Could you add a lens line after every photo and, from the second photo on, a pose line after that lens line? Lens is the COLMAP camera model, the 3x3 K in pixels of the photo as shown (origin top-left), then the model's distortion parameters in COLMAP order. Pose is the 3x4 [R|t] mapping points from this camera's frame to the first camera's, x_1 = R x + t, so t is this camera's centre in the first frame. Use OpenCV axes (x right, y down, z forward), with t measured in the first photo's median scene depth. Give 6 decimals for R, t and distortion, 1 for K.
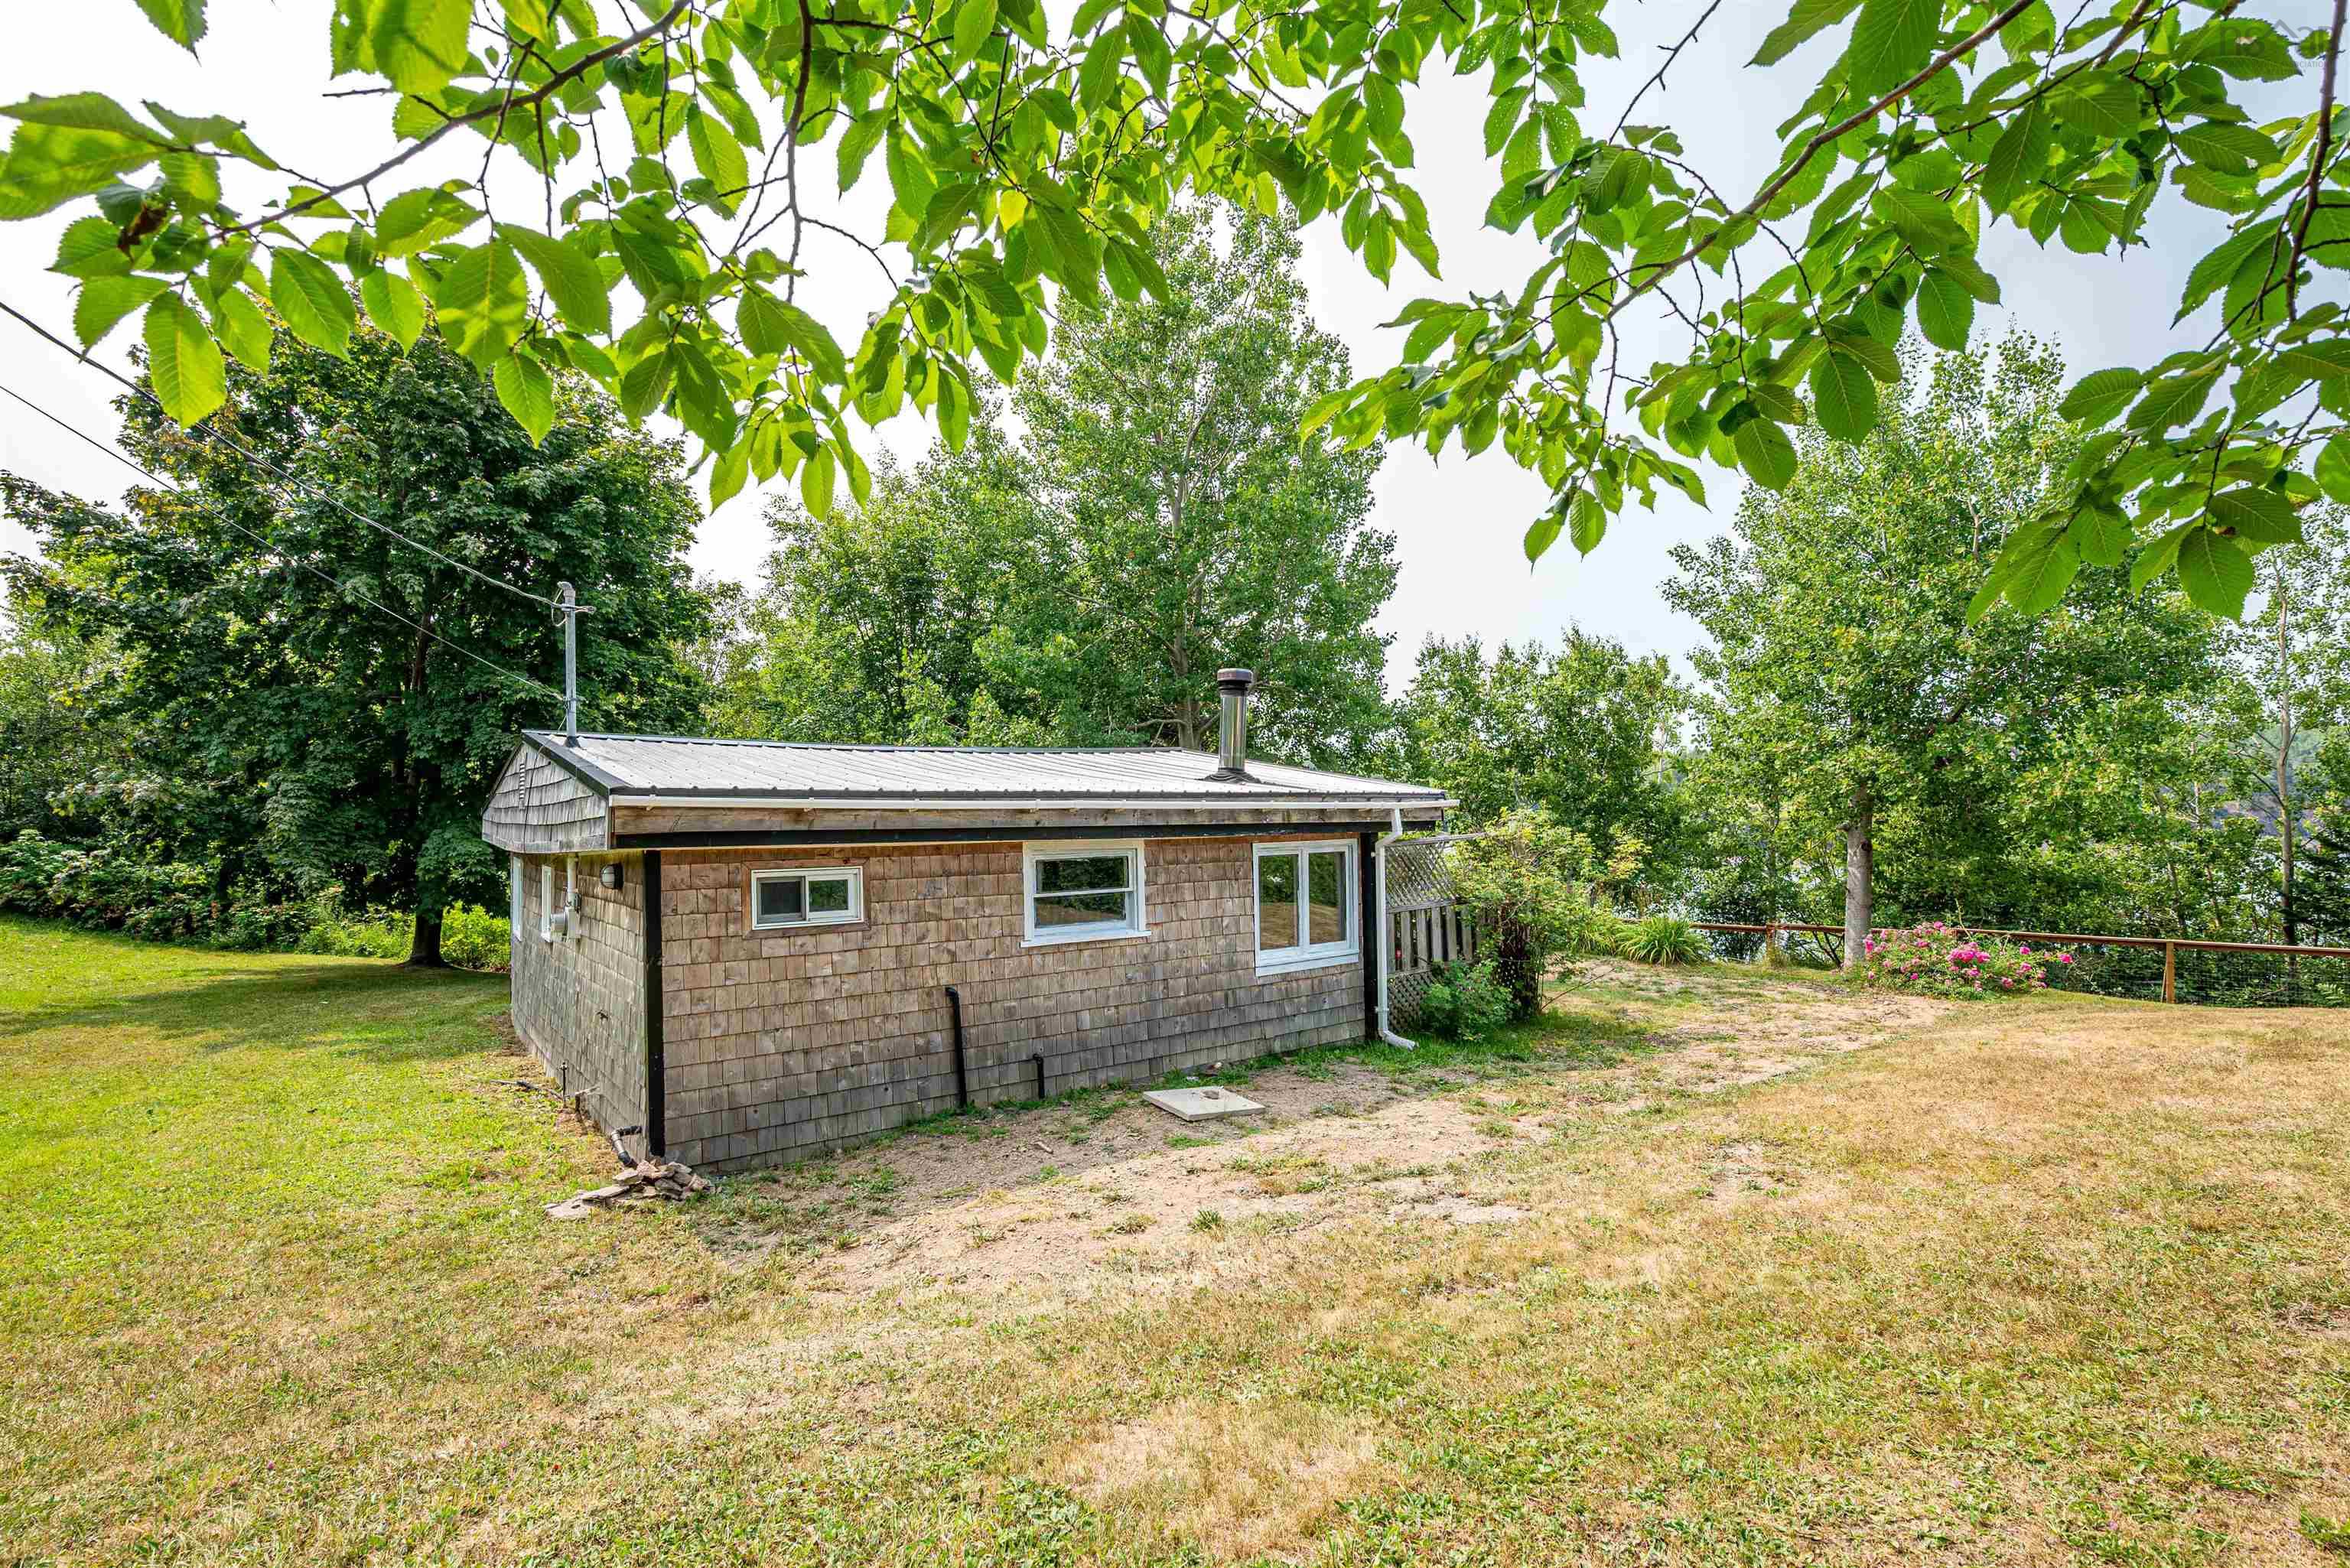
lens RADIAL K [[1081.5, 0, 1167.8], [0, 1081.5, 786.5], [0, 0, 1]] dist [-0.002460, -0.000265]
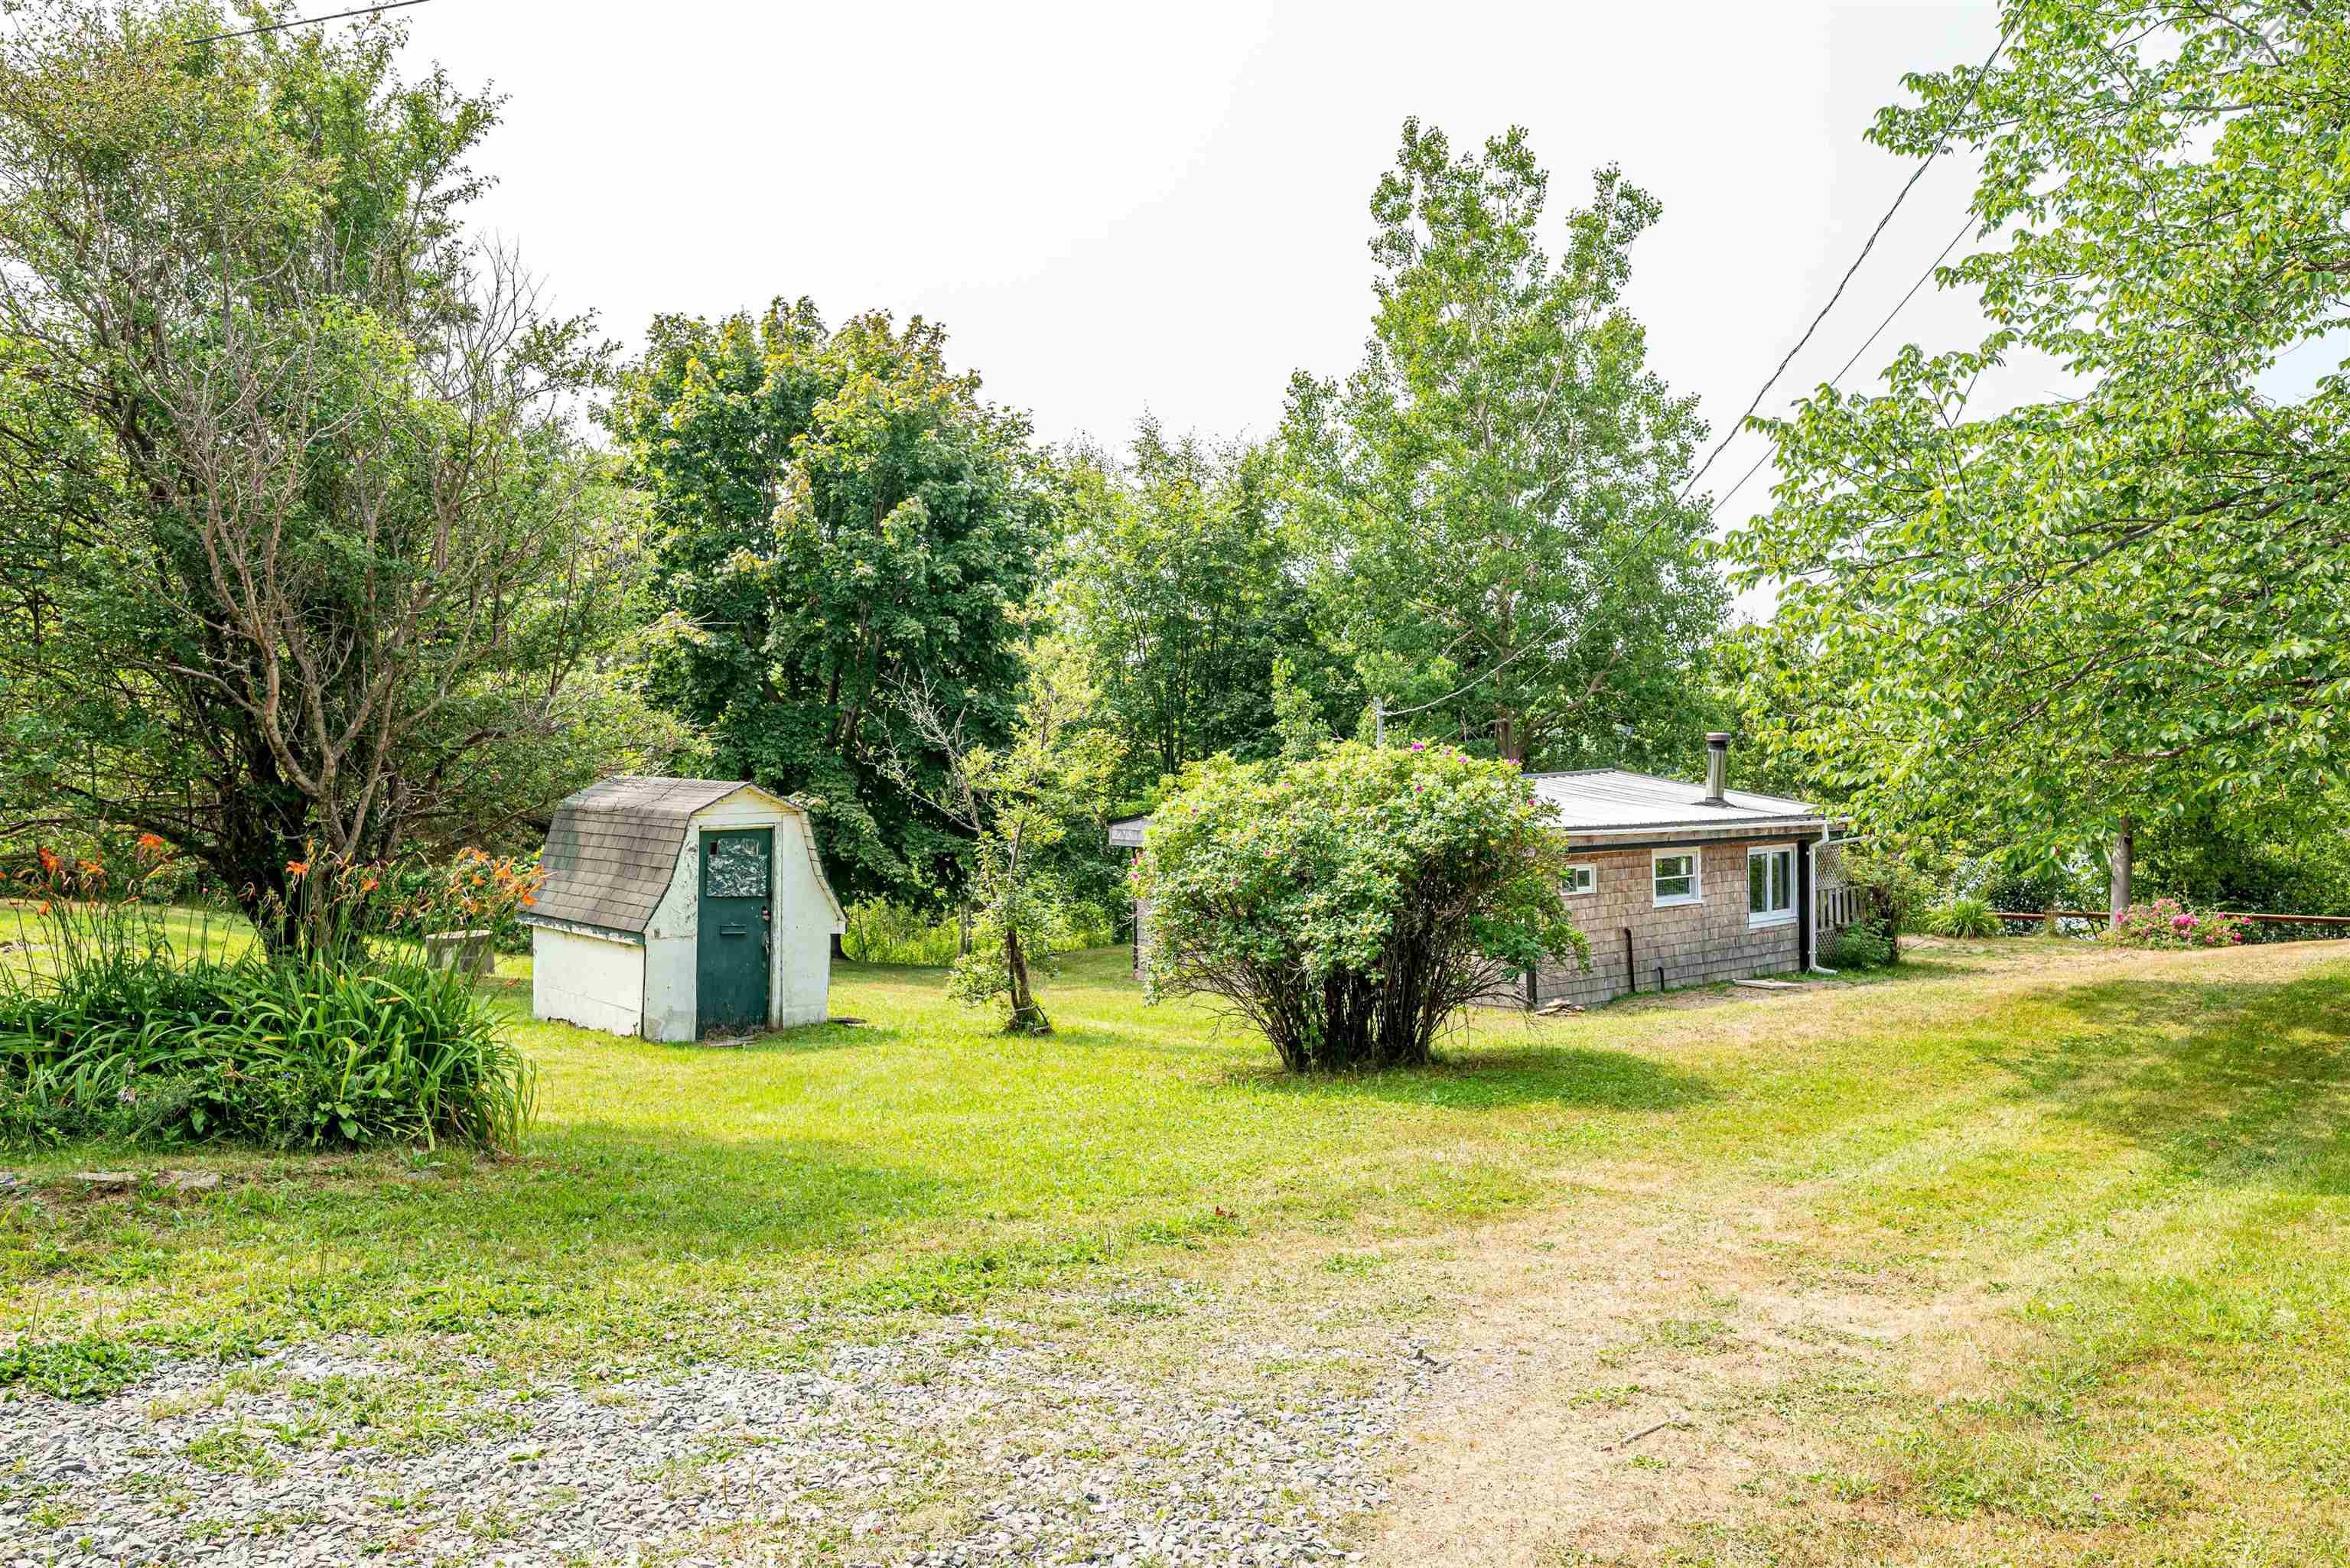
lens RADIAL K [[1891.3, 0, 1175.4], [0, 1891.3, 826.3], [0, 0, 1]] dist [-0.007602, 0.000974]
pose [[0.997147, -0.005580, 0.075275, -1.071563], [0.001305, 0.998390, 0.056715, -0.153276], [-0.075470, -0.056455, 0.995549, -1.903907]]
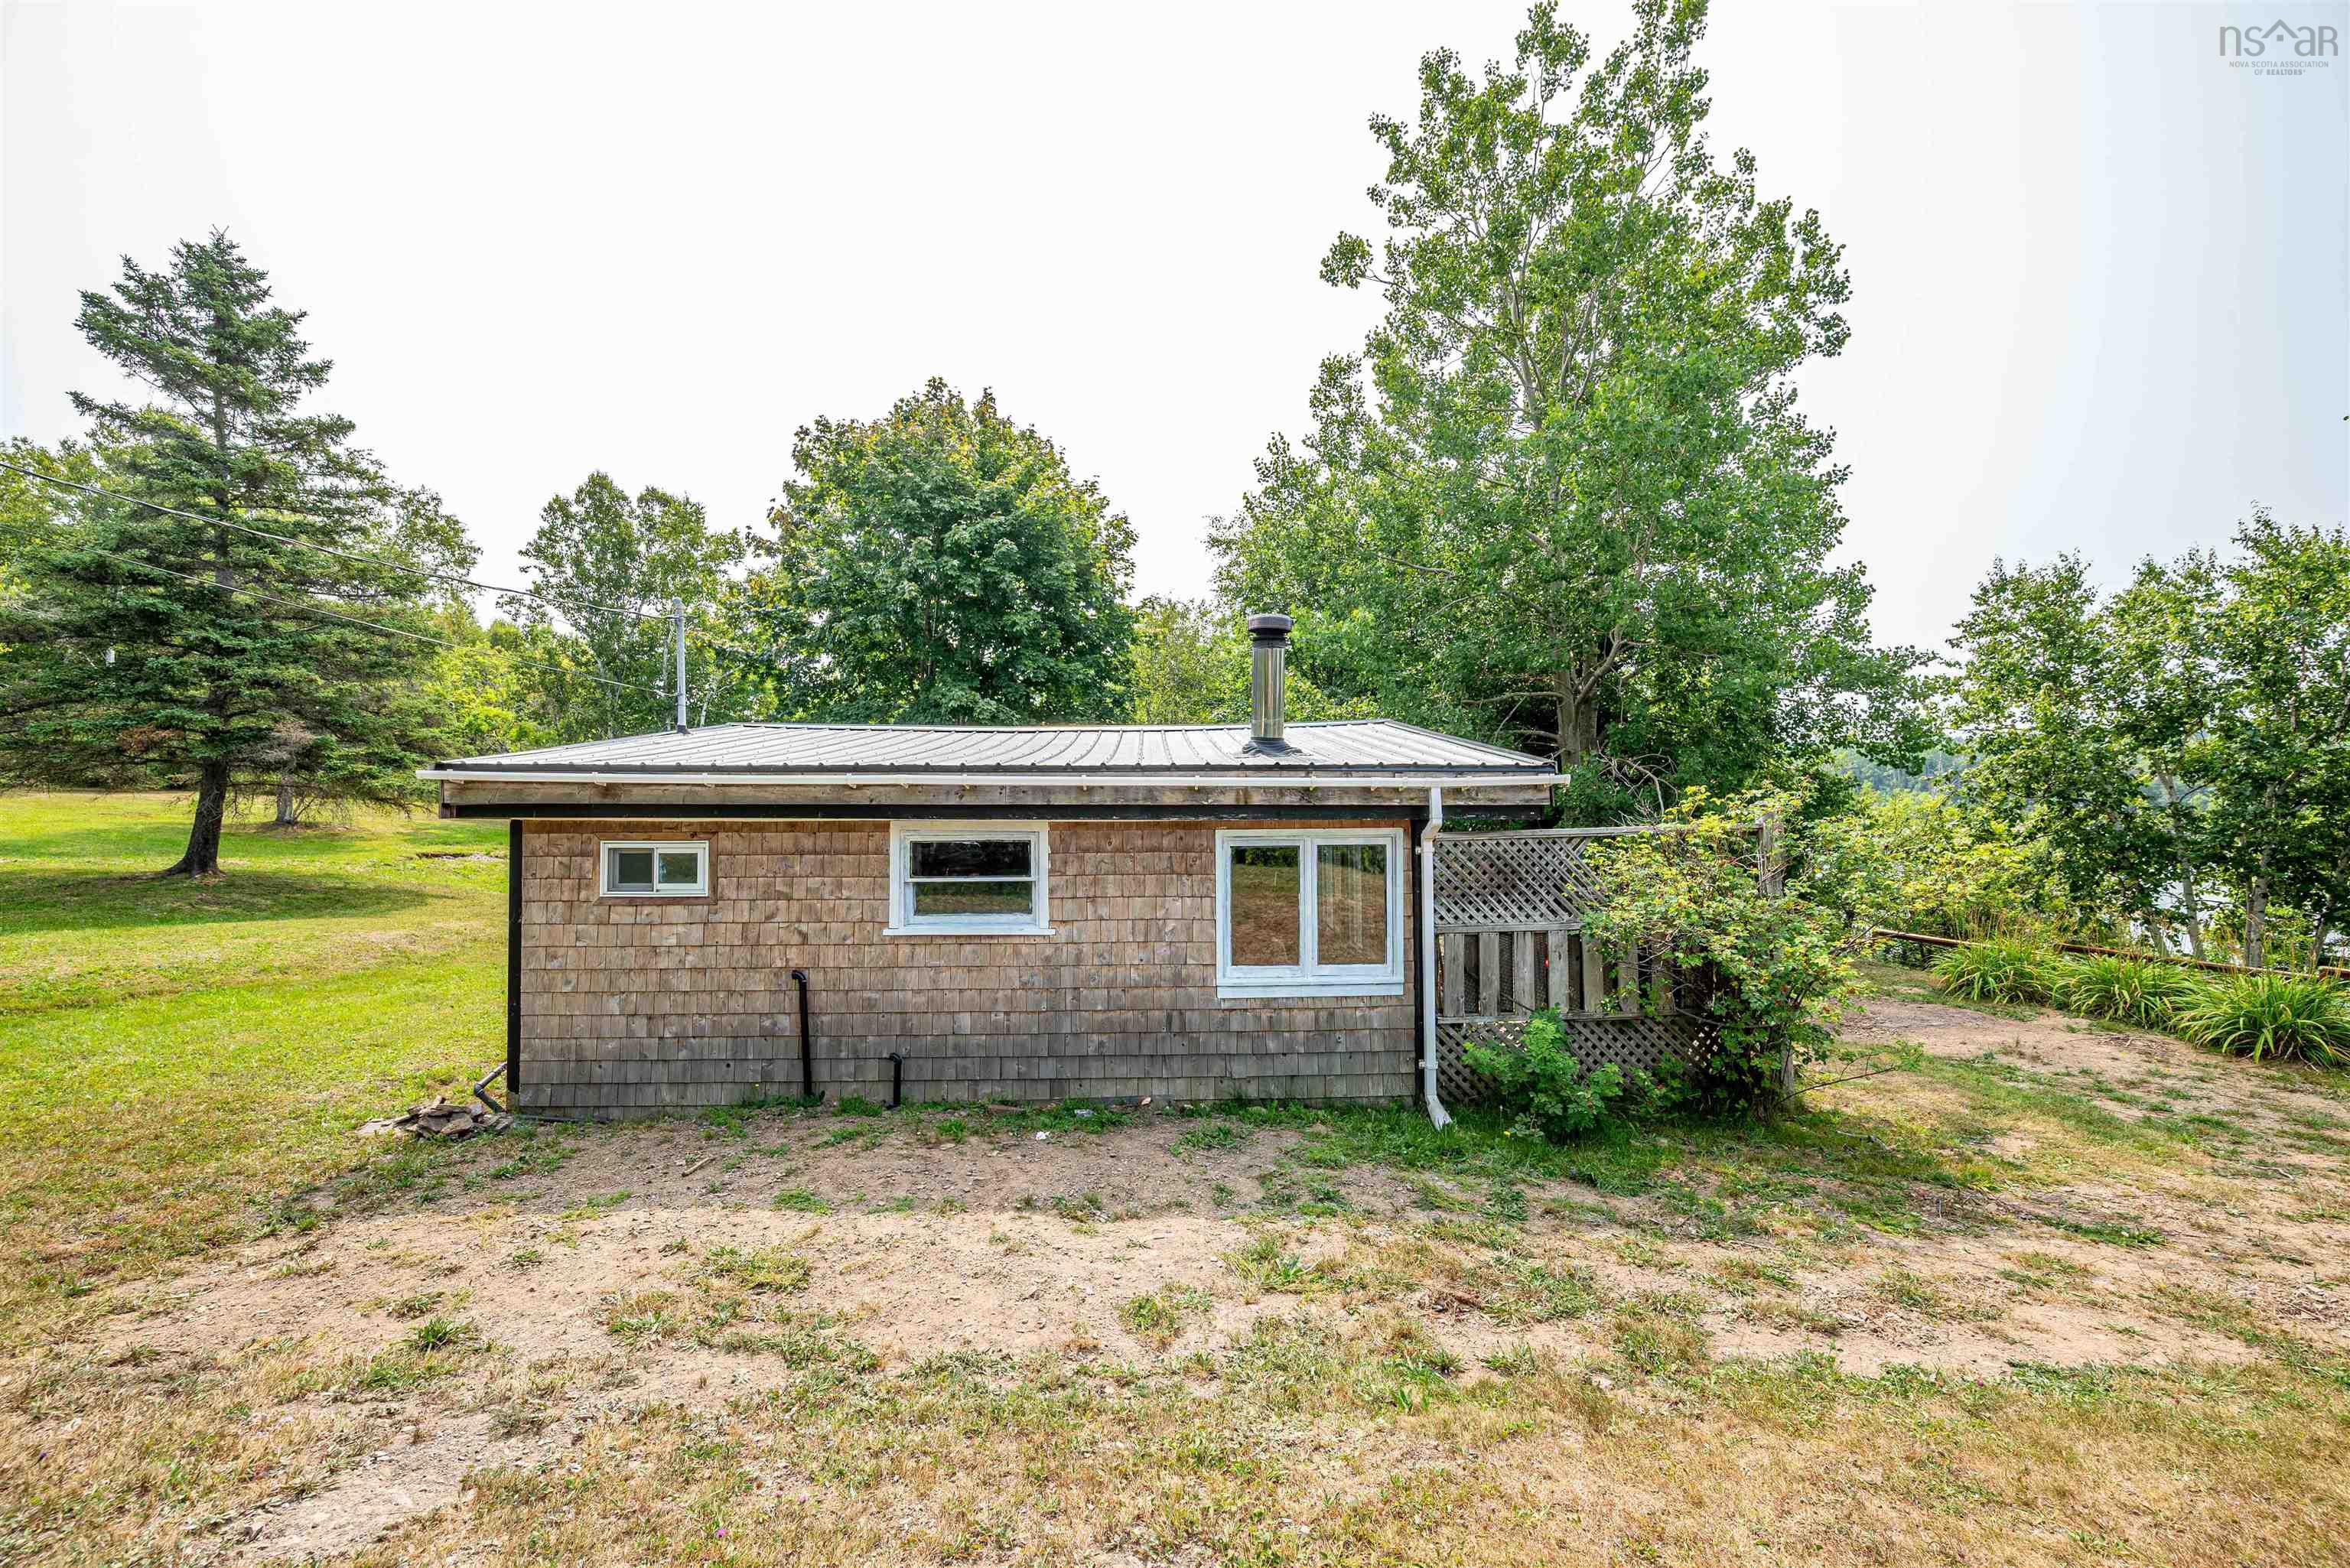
lens RADIAL K [[925.2, 0, 1181.1], [0, 925.2, 788.4], [0, 0, 1]] dist [0.000213, 0.000018]
pose [[0.815488, 0.001259, -0.578772, 0.485381], [0.007402, 0.999893, 0.012605, 0.014399], [0.578726, -0.014563, 0.815392, 0.465295]]
